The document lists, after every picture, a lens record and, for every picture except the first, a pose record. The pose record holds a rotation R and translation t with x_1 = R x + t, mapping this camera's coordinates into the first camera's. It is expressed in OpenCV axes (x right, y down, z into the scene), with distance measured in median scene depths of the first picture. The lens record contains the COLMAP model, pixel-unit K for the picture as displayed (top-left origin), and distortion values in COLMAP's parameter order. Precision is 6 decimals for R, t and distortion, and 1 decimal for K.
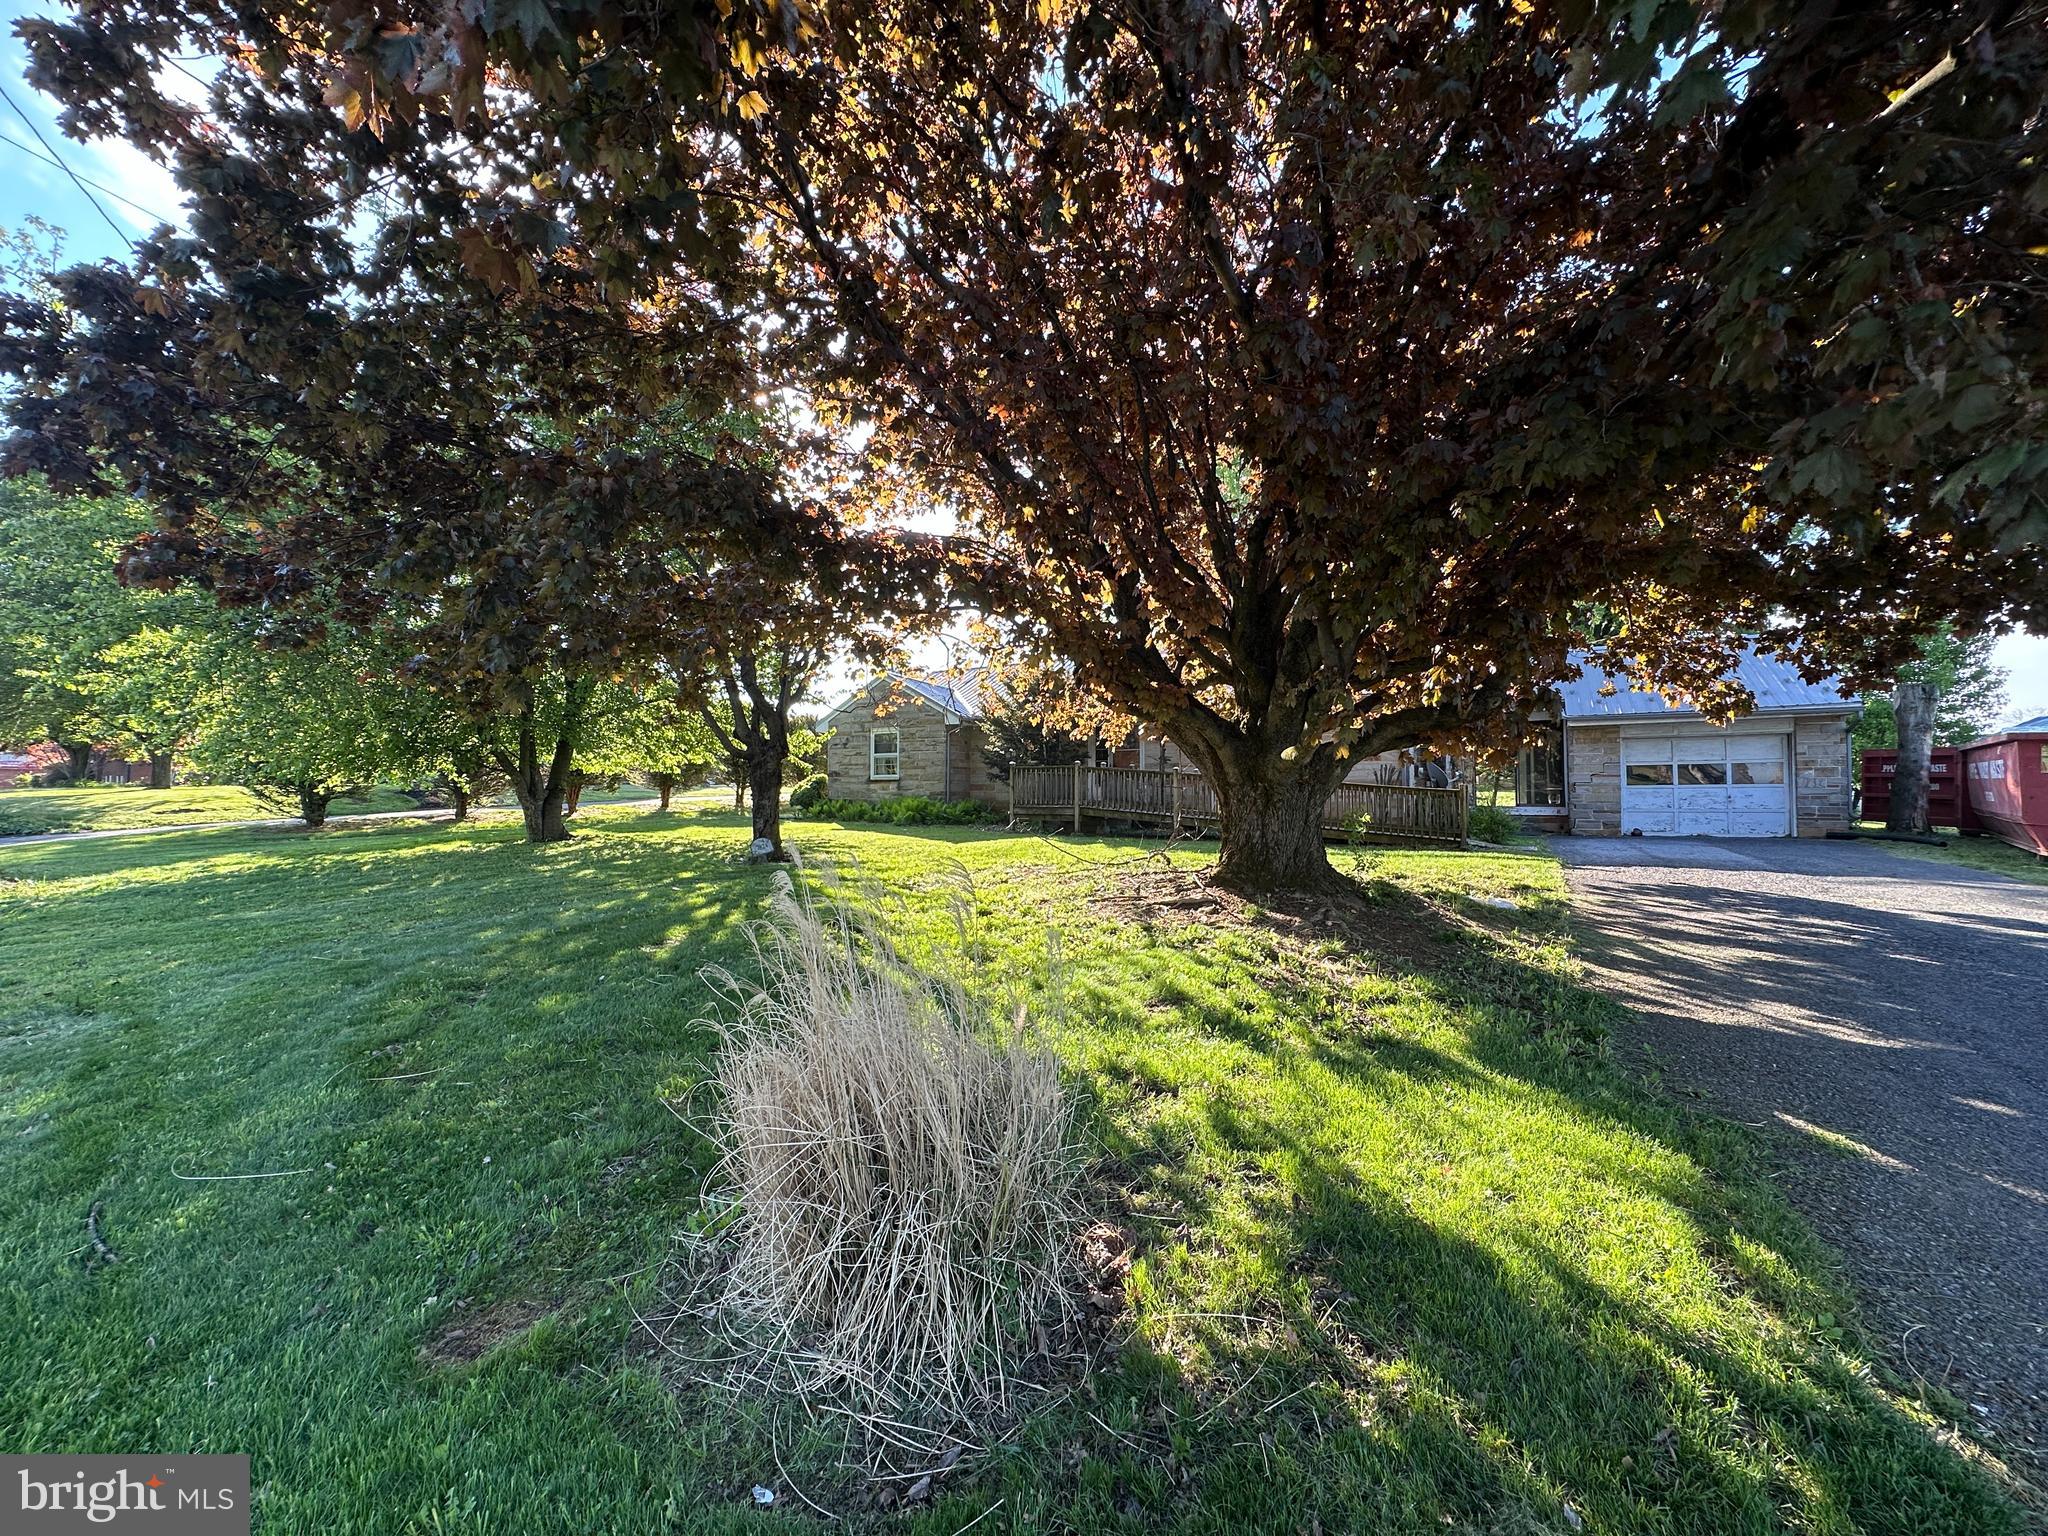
lens RADIAL K [[812.7, 0, 1025.0], [0, 812.7, 767.0], [0, 0, 1]] dist [-0.004839, 0.001270]
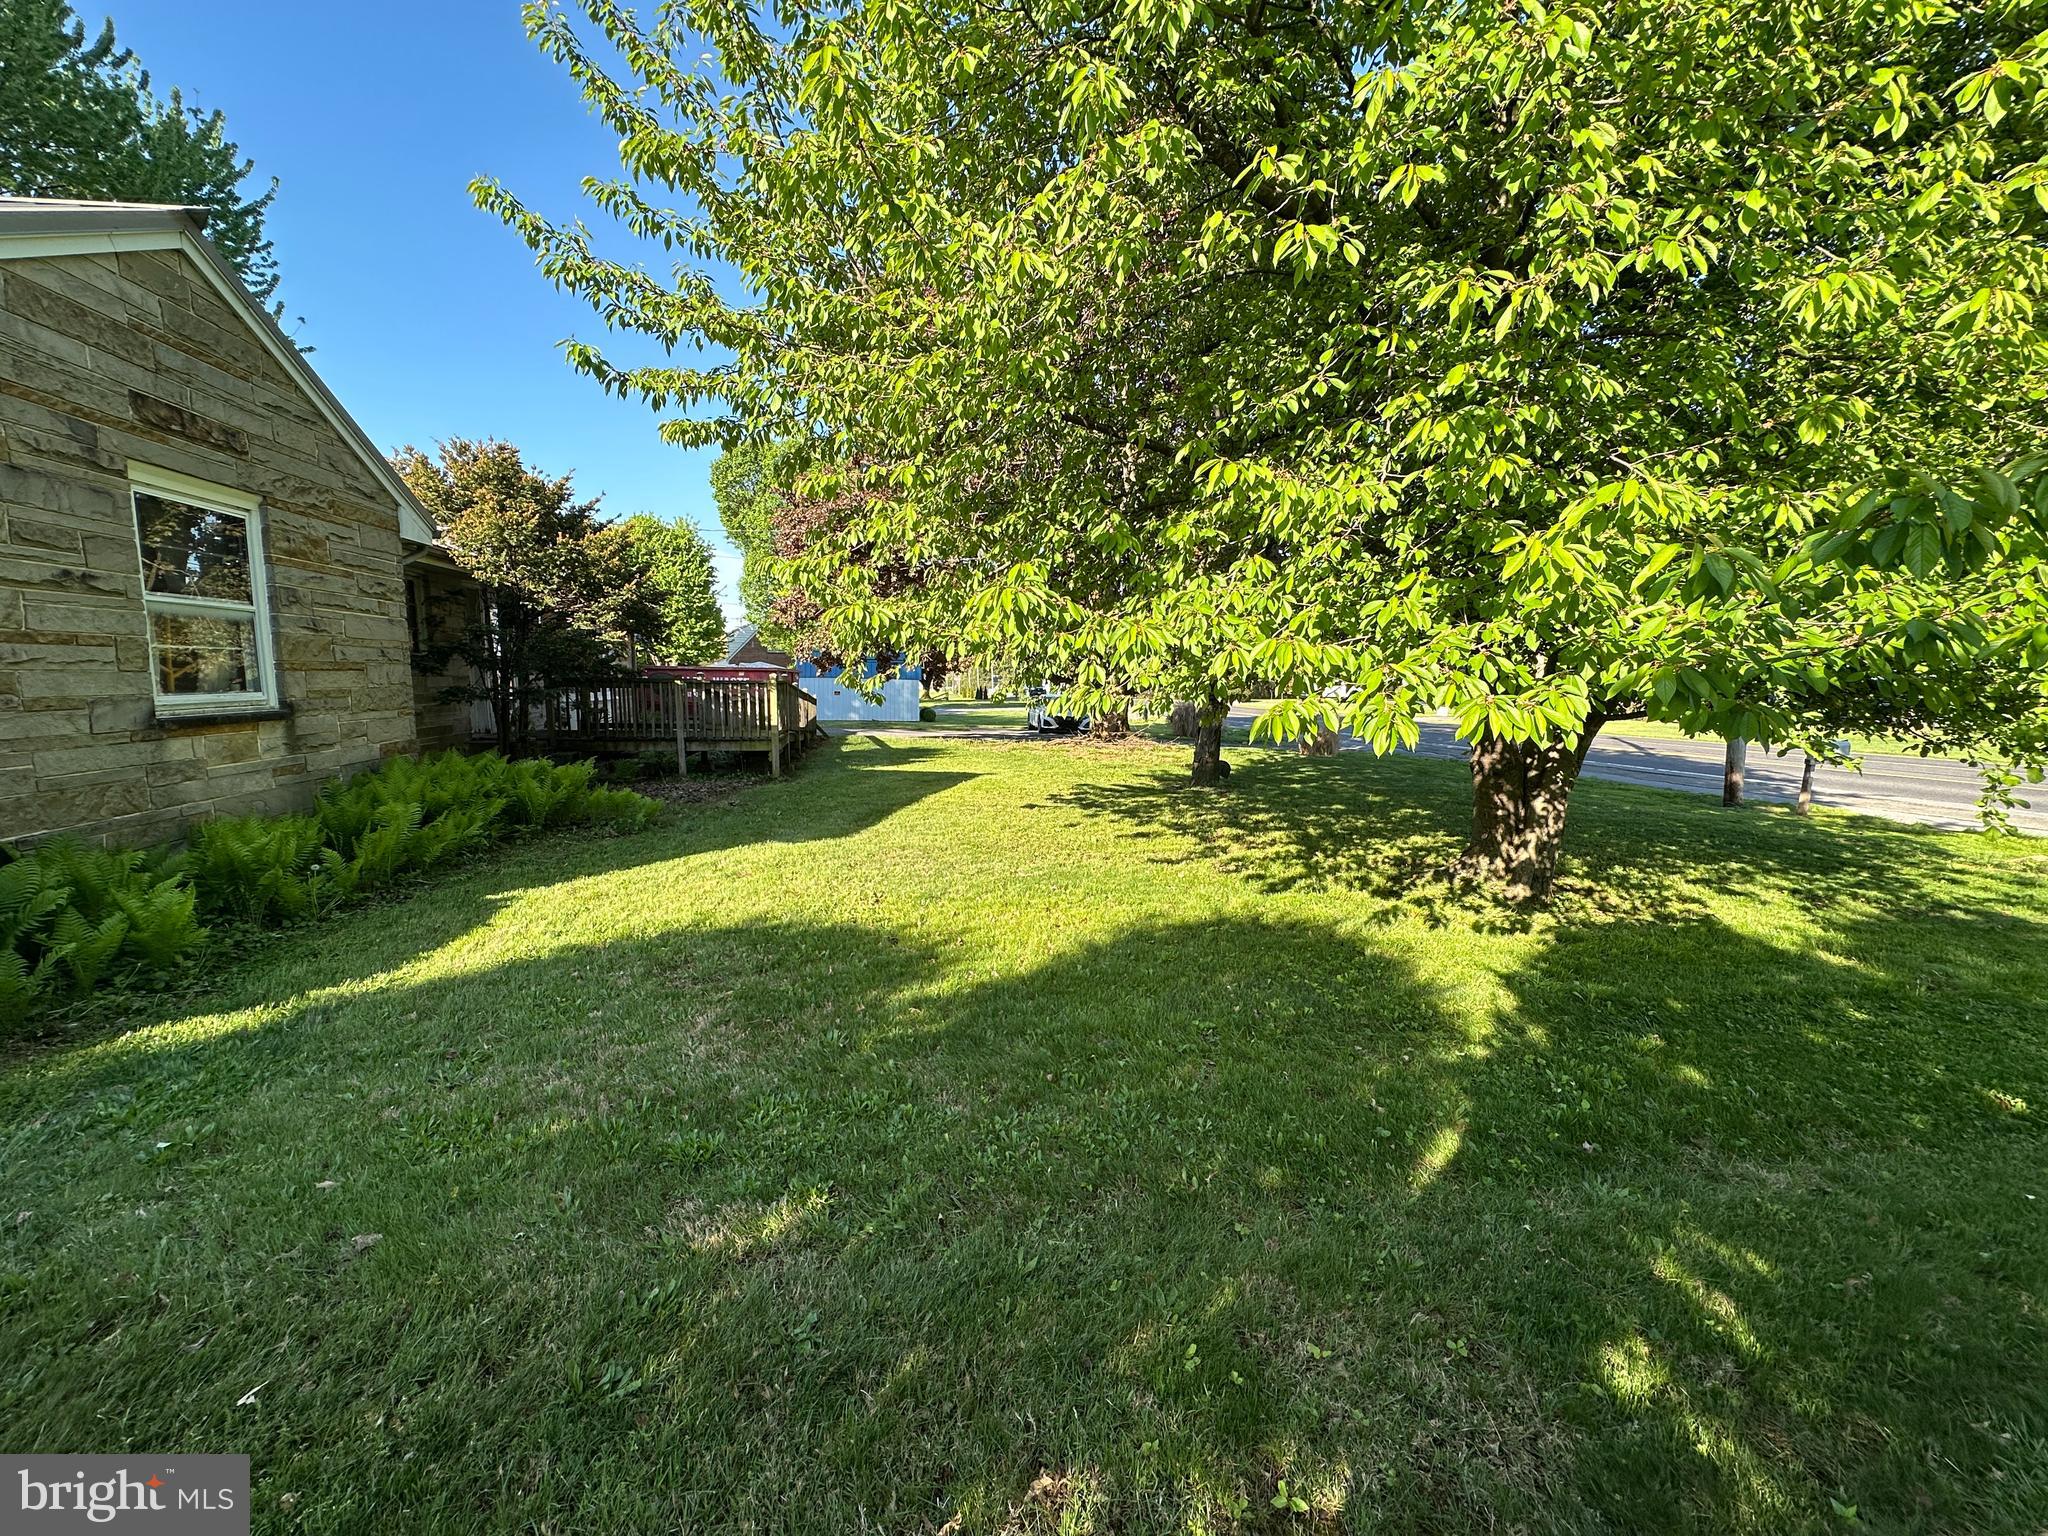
lens RADIAL K [[812.7, 0, 1025.0], [0, 812.7, 767.0], [0, 0, 1]] dist [-0.004839, 0.001270]
pose [[-0.657559, -0.083046, 0.748812, -0.859028], [-0.017701, 0.995335, 0.094843, 0.007693], [-0.753195, 0.049110, -0.655961, 1.701867]]
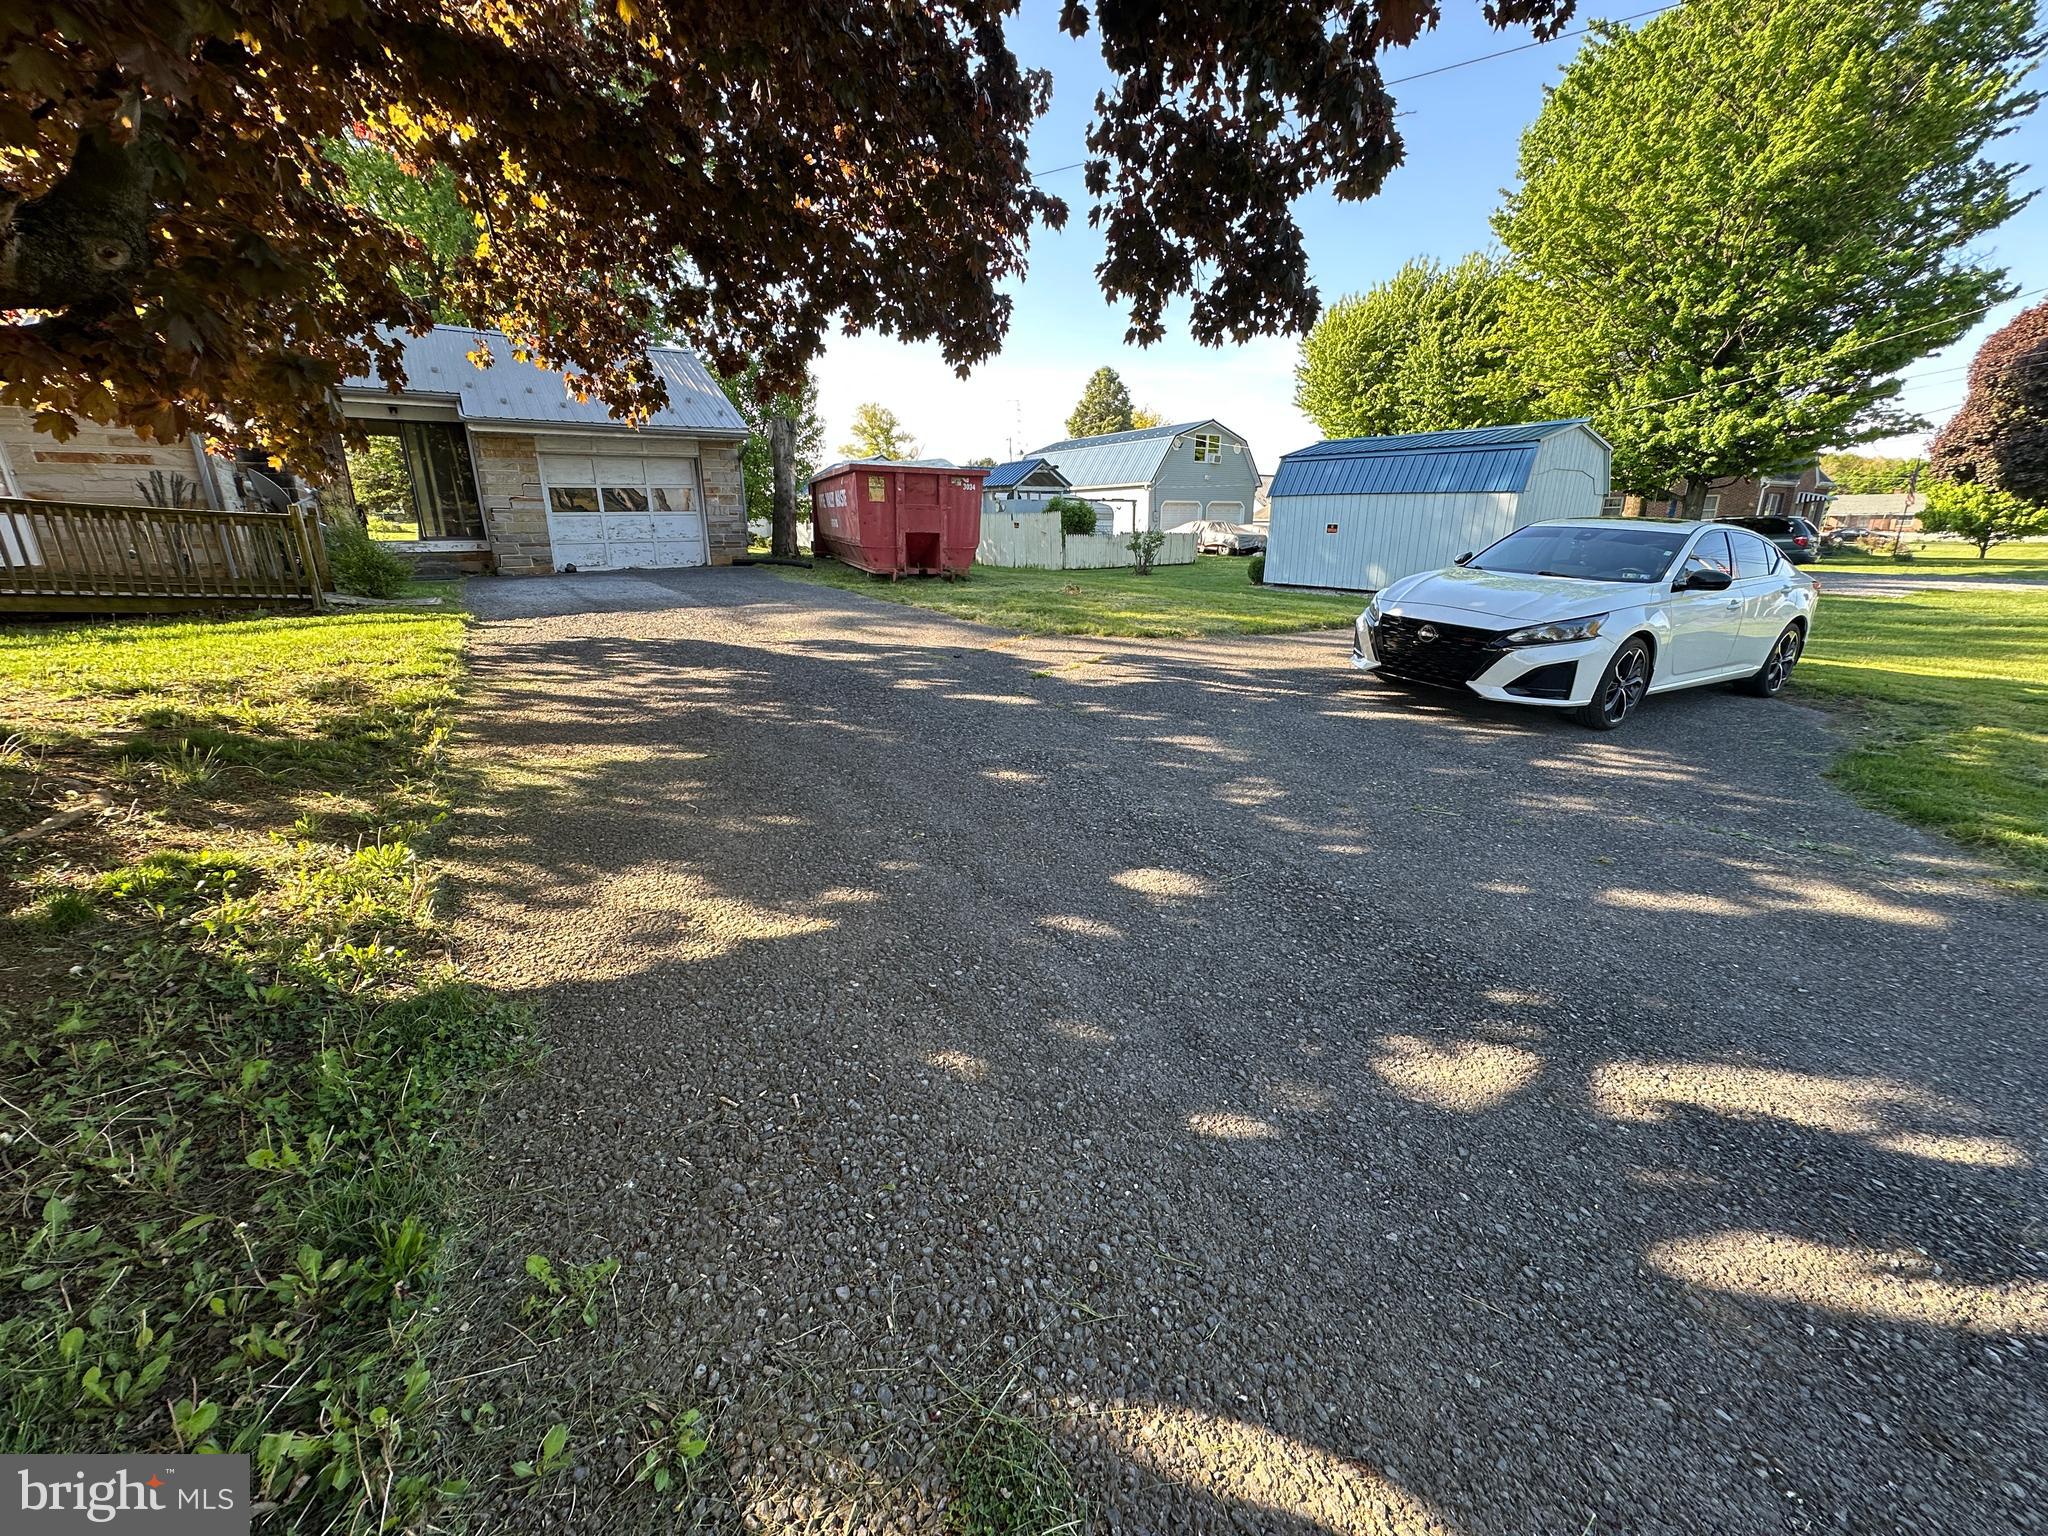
lens RADIAL K [[812.7, 0, 1025.0], [0, 812.7, 767.0], [0, 0, 1]] dist [-0.004839, 0.001270]
pose [[0.428007, -0.262548, 0.864800, 0.191257], [-0.023797, 0.953269, 0.301184, 0.012111], [-0.903462, -0.149489, 0.401757, 0.218325]]
